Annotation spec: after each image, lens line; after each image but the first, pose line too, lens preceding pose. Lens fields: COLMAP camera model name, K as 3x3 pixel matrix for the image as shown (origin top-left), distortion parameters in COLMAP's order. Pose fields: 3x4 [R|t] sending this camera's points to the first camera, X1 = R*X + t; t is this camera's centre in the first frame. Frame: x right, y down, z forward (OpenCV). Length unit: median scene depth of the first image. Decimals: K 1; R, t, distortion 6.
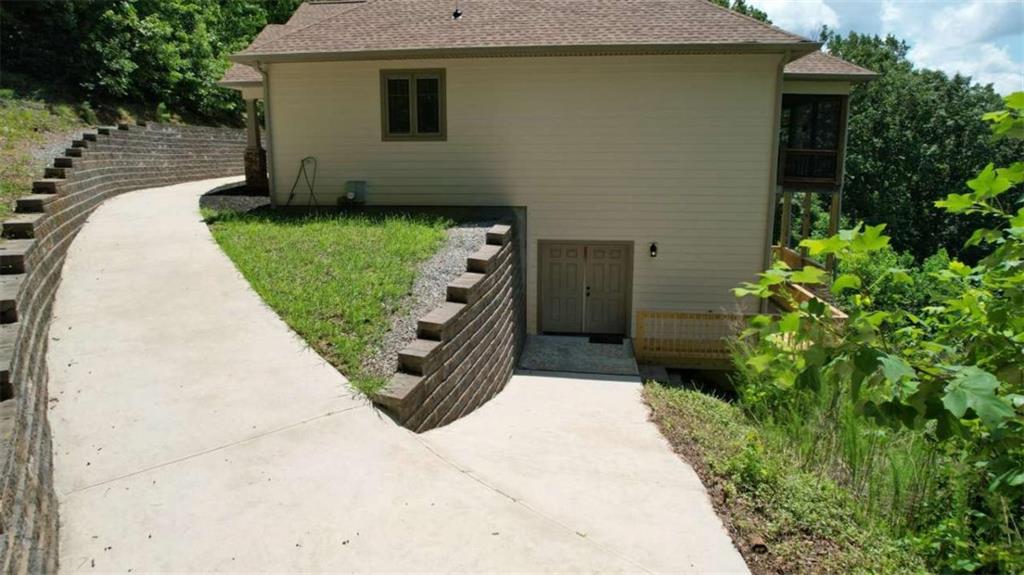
lens RADIAL K [[654.6, 0, 507.2], [0, 654.6, 284.2], [0, 0, 1]] dist [-0.058939, 0.067199]
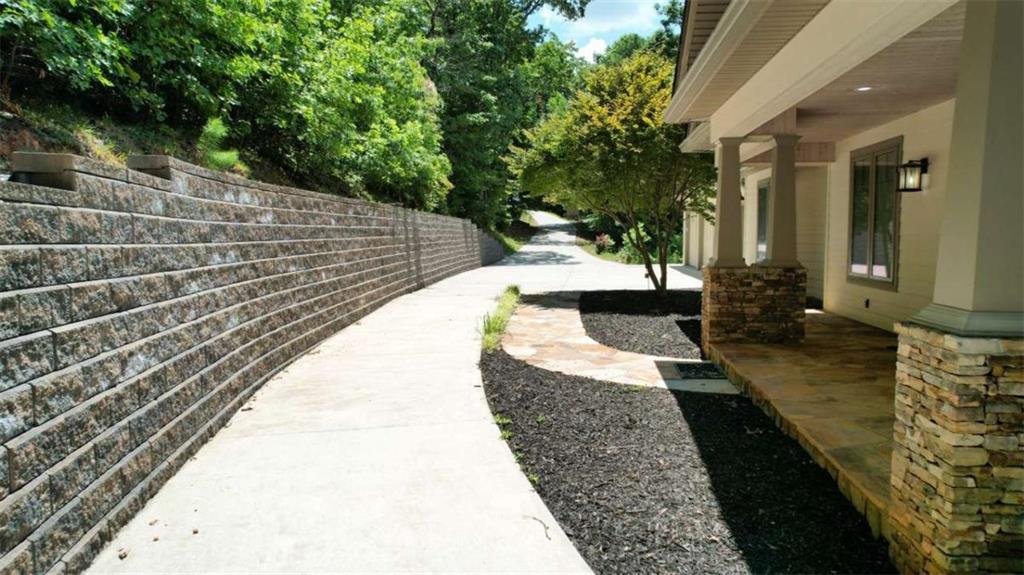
lens RADIAL K [[654.6, 0, 507.2], [0, 654.6, 284.2], [0, 0, 1]] dist [-0.058939, 0.067199]
pose [[0.999987, -0.004314, -0.002791, -0.666322], [0.003957, 0.993089, -0.117297, -0.272737], [0.003278, 0.117284, 0.993093, 1.180203]]
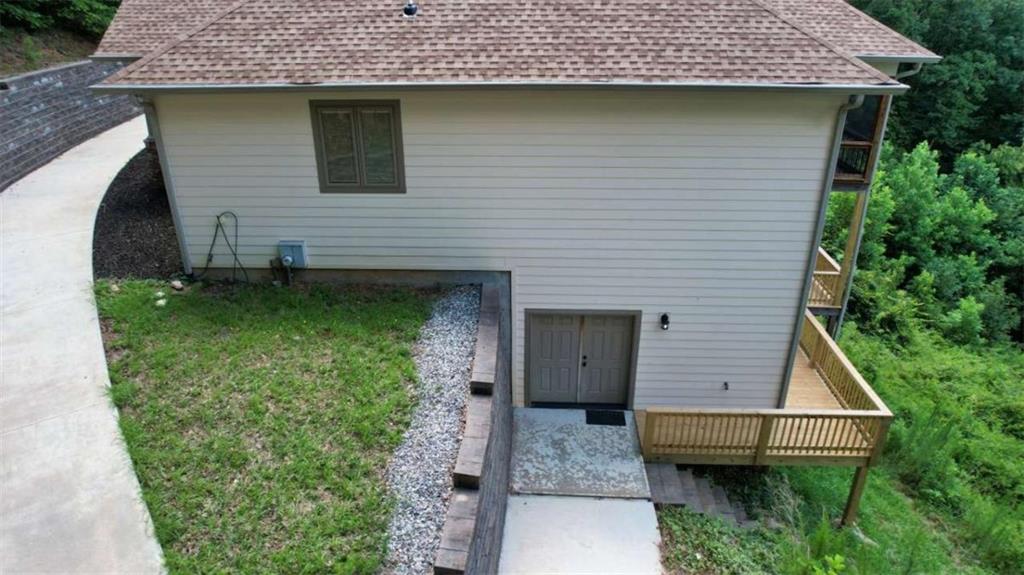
lens RADIAL K [[654.6, 0, 507.2], [0, 654.6, 284.2], [0, 0, 1]] dist [-0.058939, 0.067199]
pose [[0.997299, -0.035998, 0.064018, -0.026792], [0.019194, 0.969100, 0.245918, -0.299369], [-0.070892, -0.244025, 0.967174, 0.218762]]
